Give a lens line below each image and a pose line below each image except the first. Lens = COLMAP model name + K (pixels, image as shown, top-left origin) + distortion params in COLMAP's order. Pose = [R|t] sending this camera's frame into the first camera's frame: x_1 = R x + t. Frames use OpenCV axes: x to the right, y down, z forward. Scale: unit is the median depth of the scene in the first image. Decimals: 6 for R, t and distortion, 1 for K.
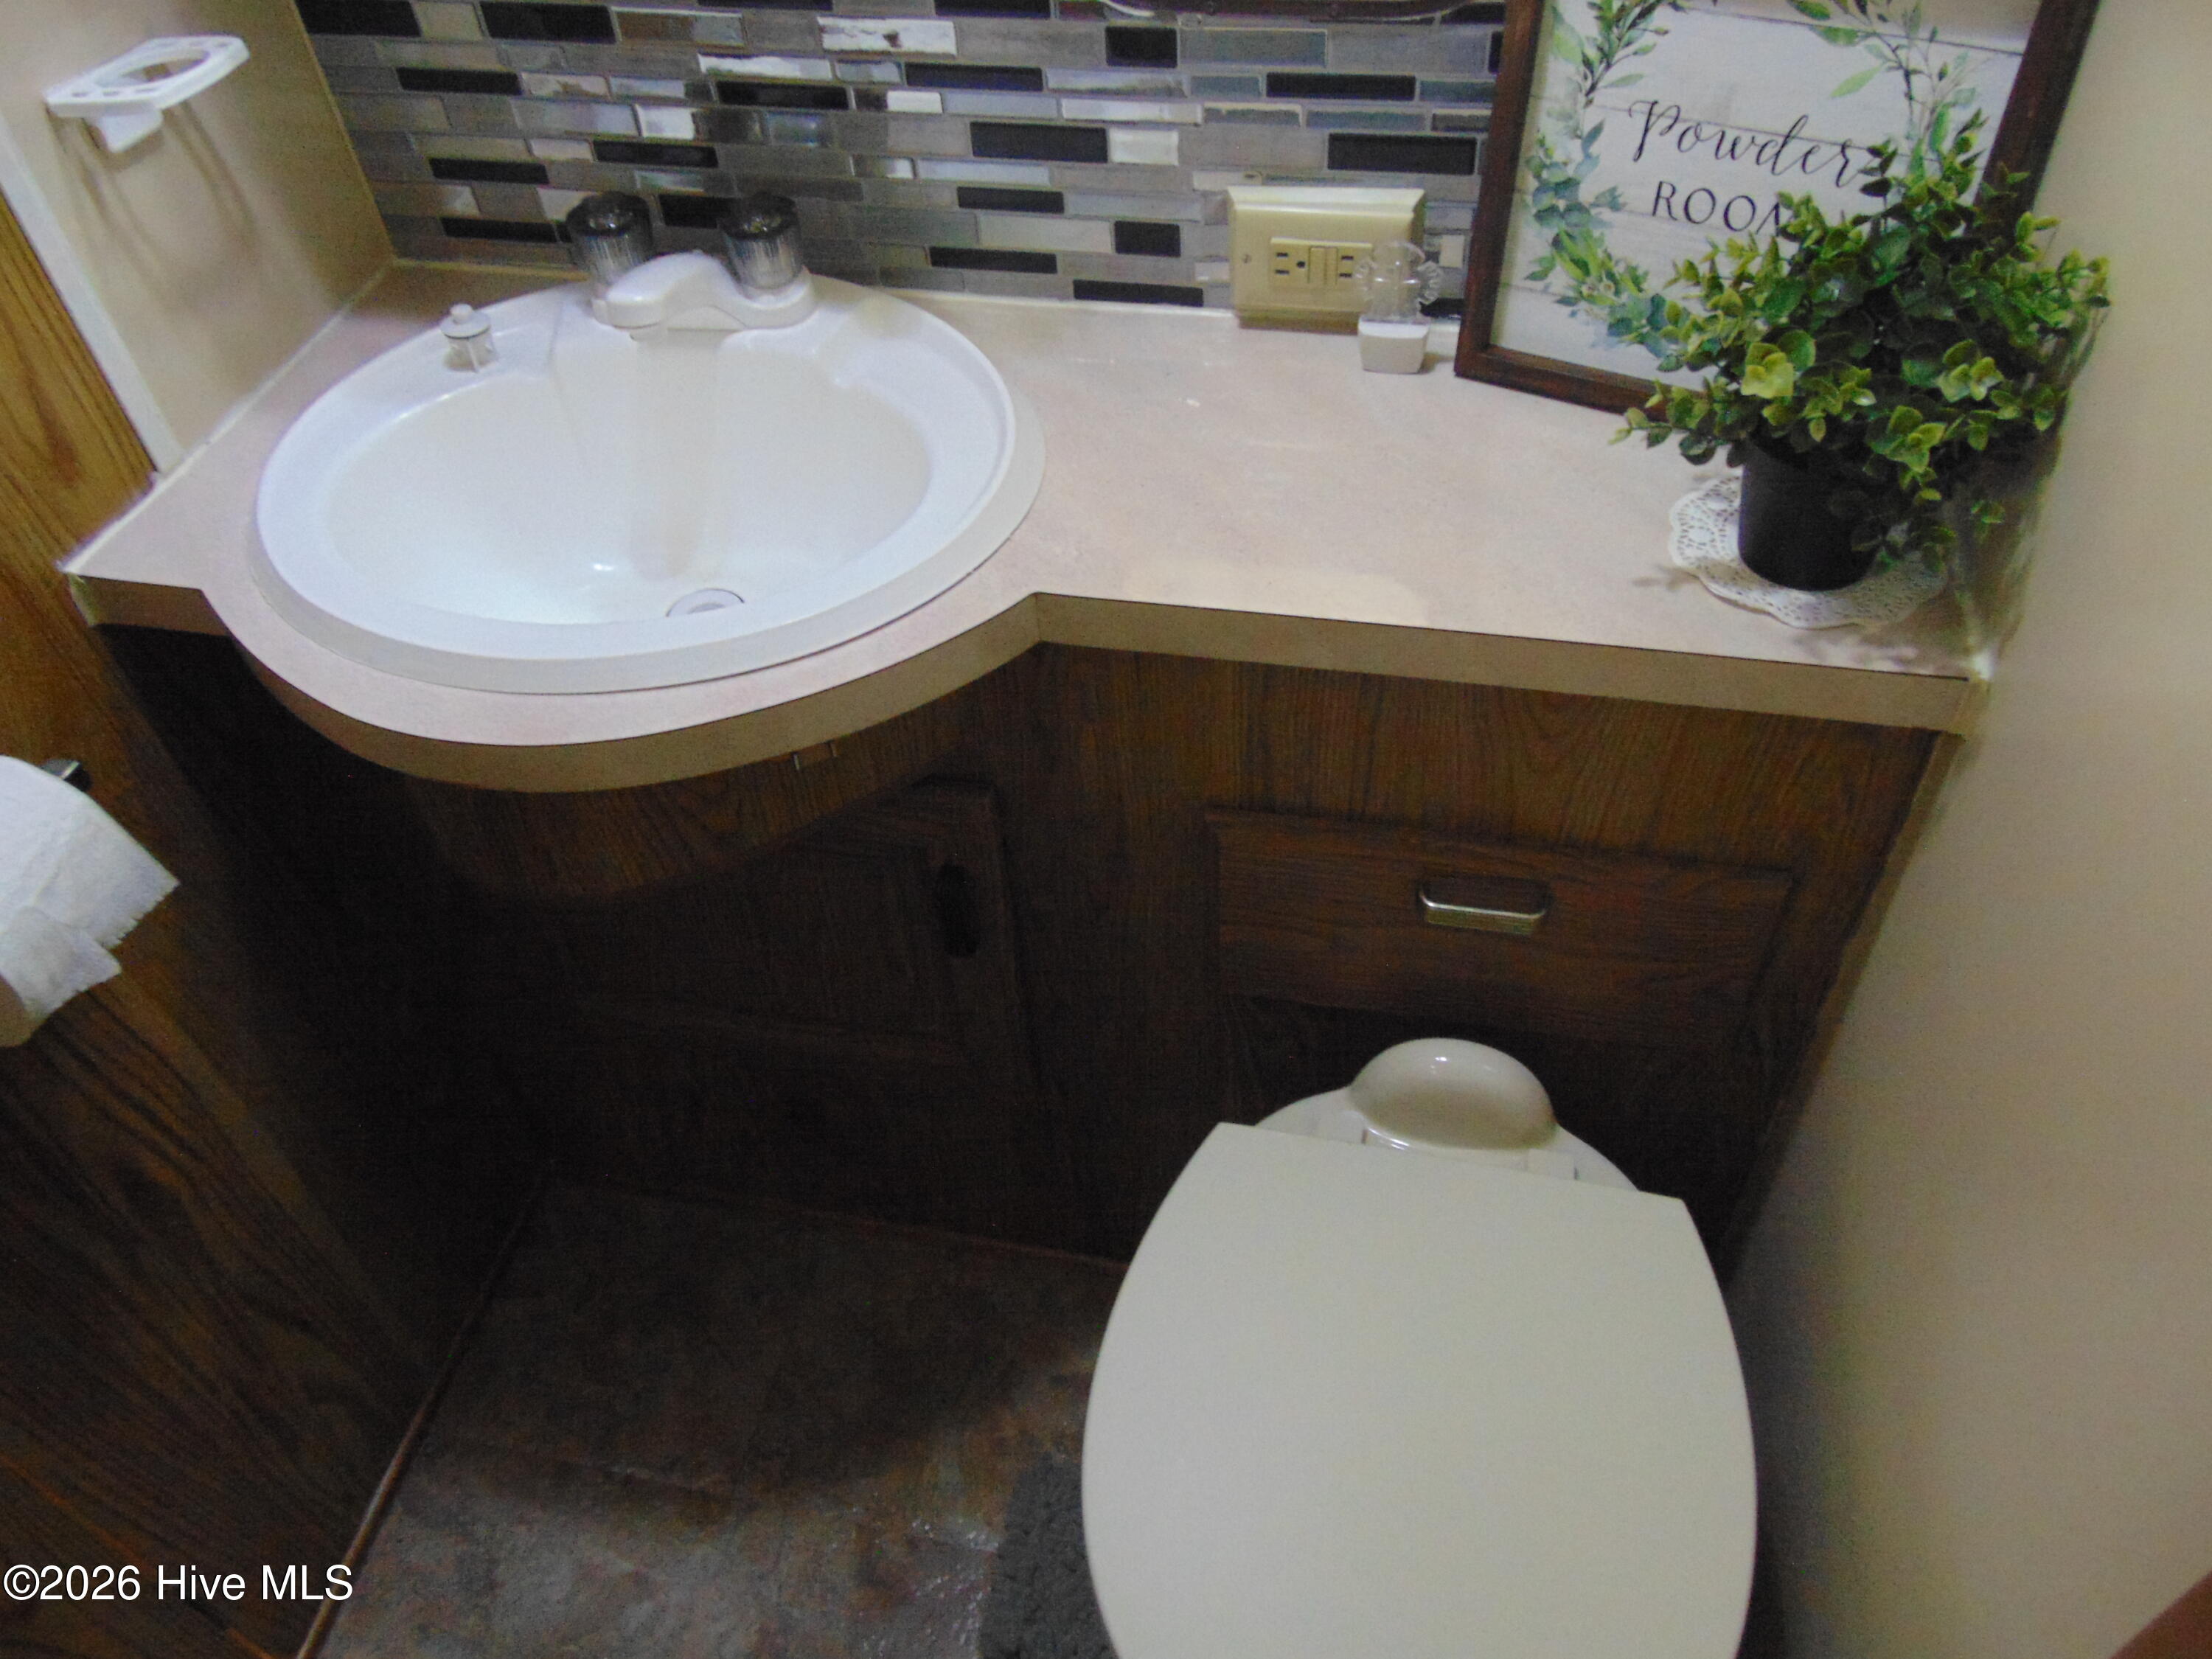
lens RADIAL K [[1663.1, 0, 1109.6], [0, 1663.1, 813.5], [0, 0, 1]] dist [-0.020449, 0.052783]
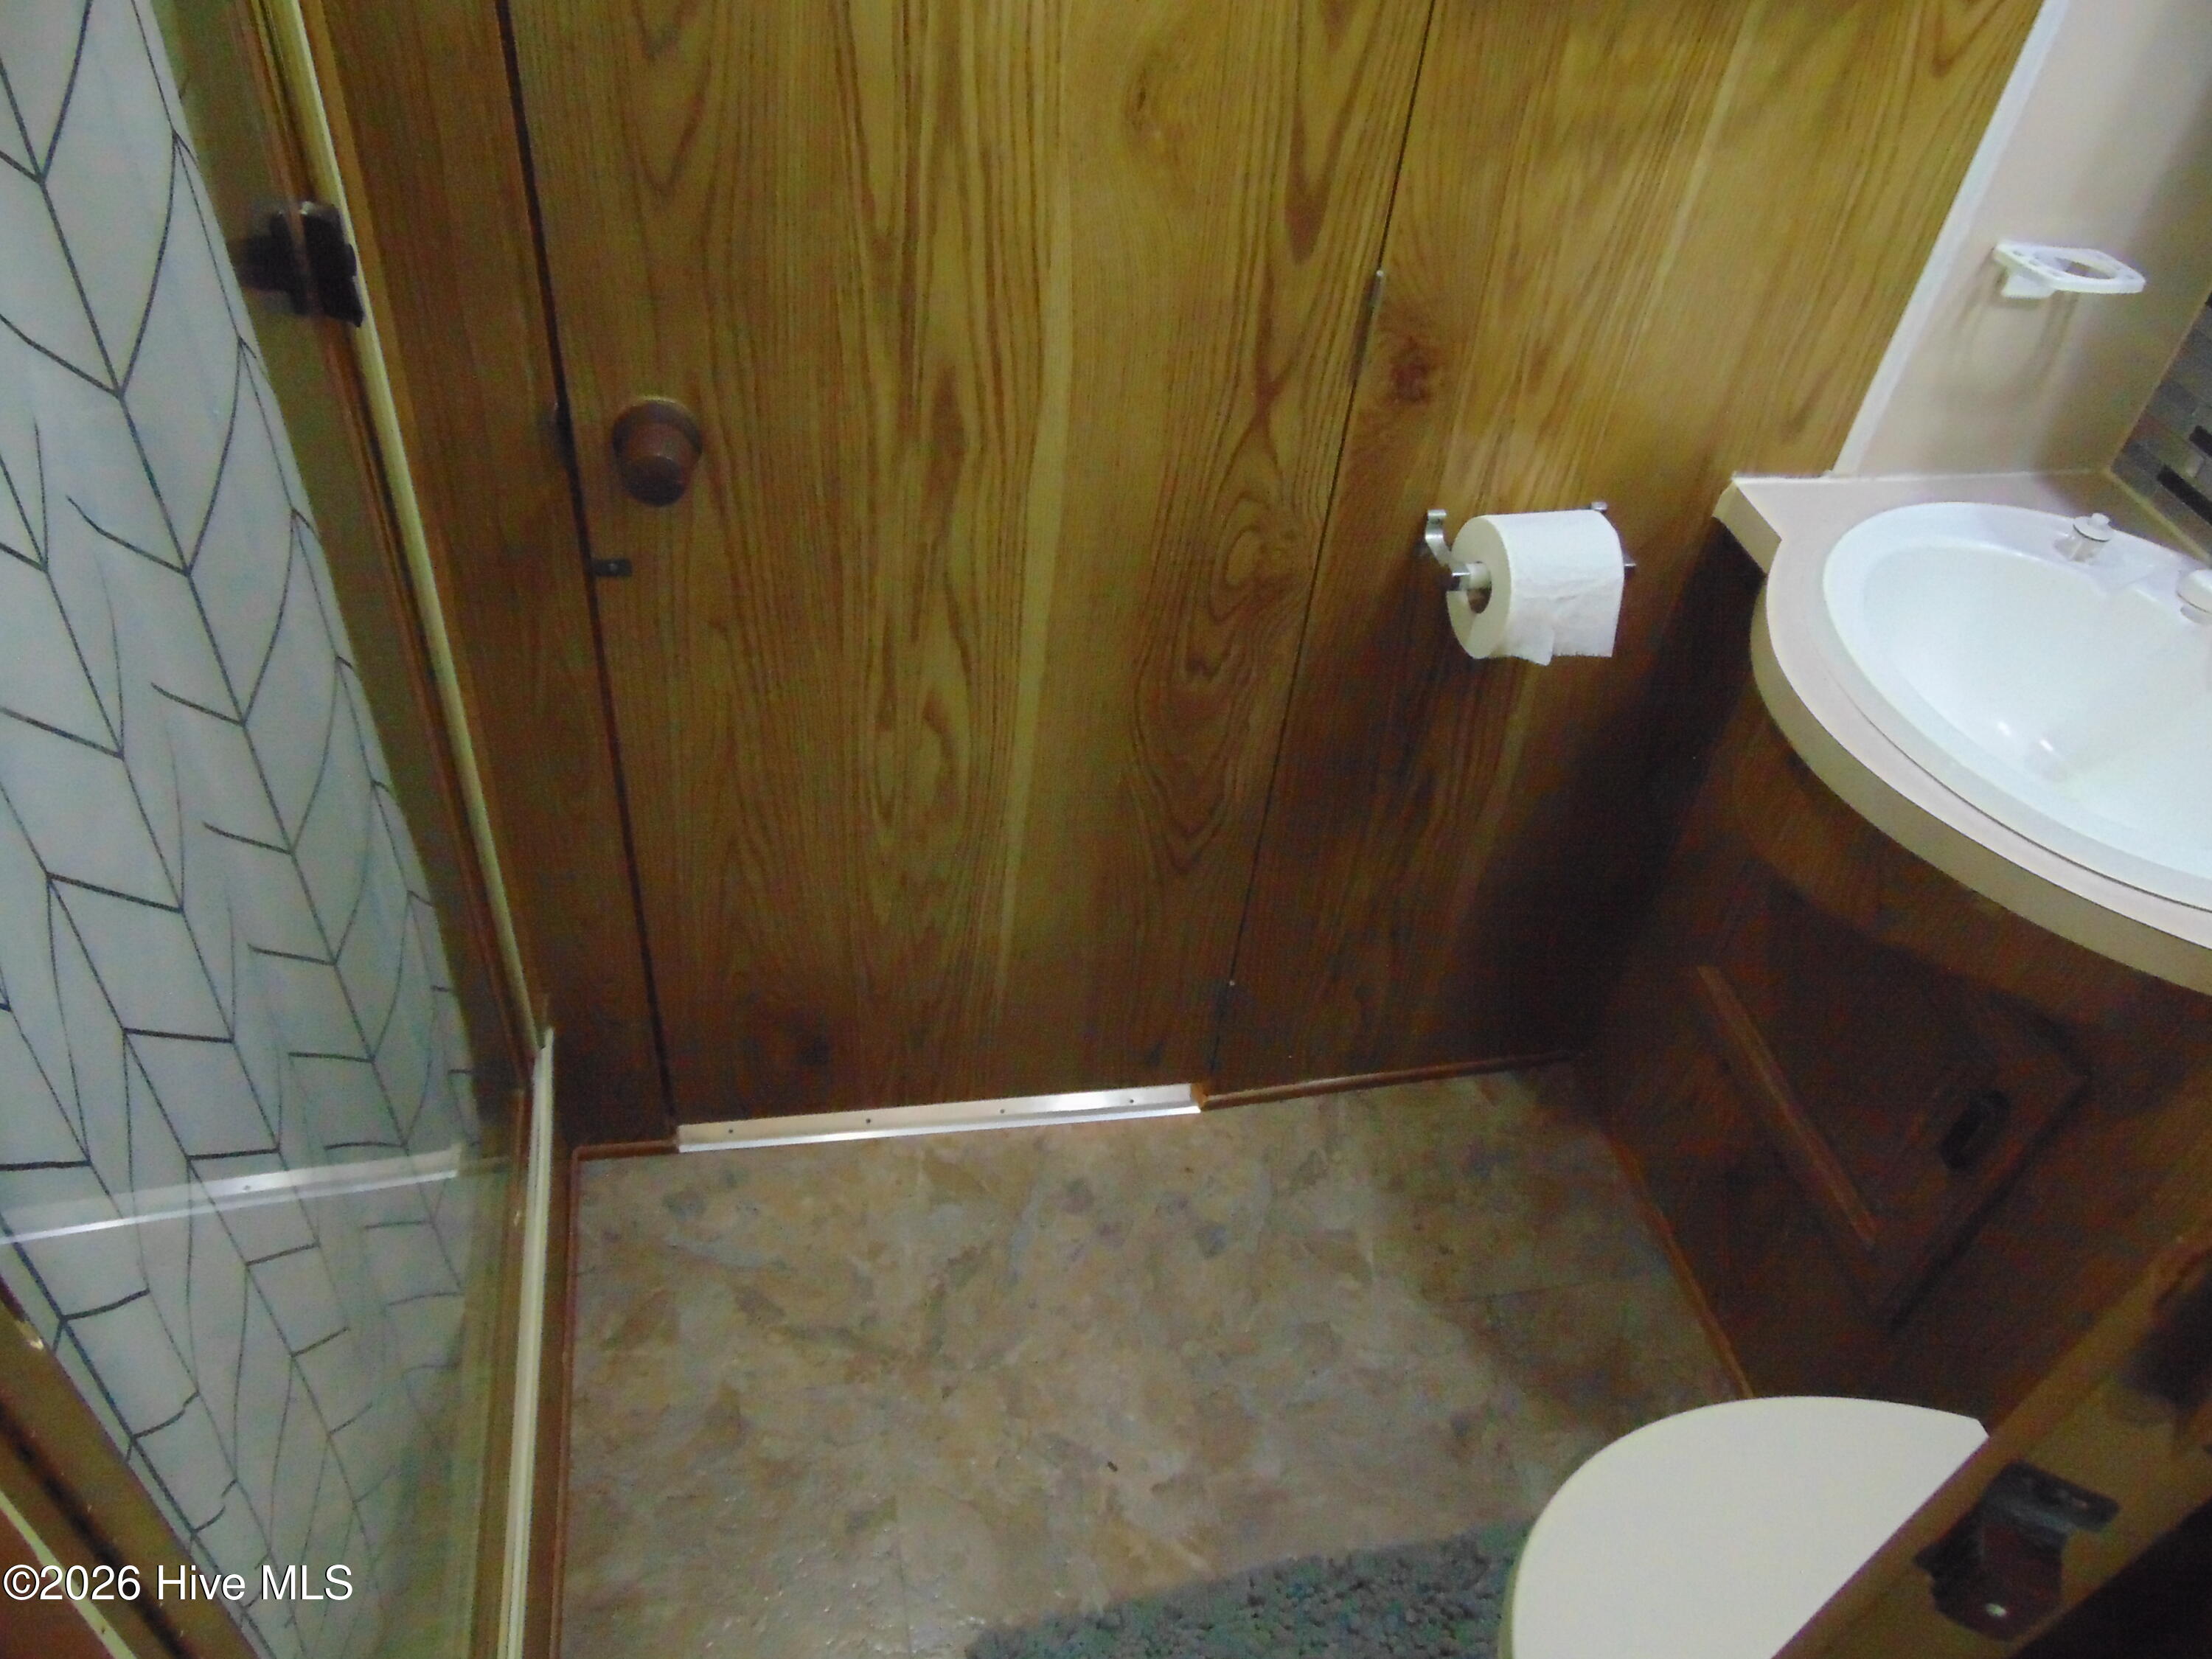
lens RADIAL K [[1663.1, 0, 1101.7], [0, 1663.1, 839.8], [0, 0, 1]] dist [-0.020449, 0.052783]
pose [[0.398487, 0.693861, -0.599804, 0.240755], [-0.732980, 0.634024, 0.246483, 0.098648], [0.551315, 0.341424, 0.761237, -0.305423]]
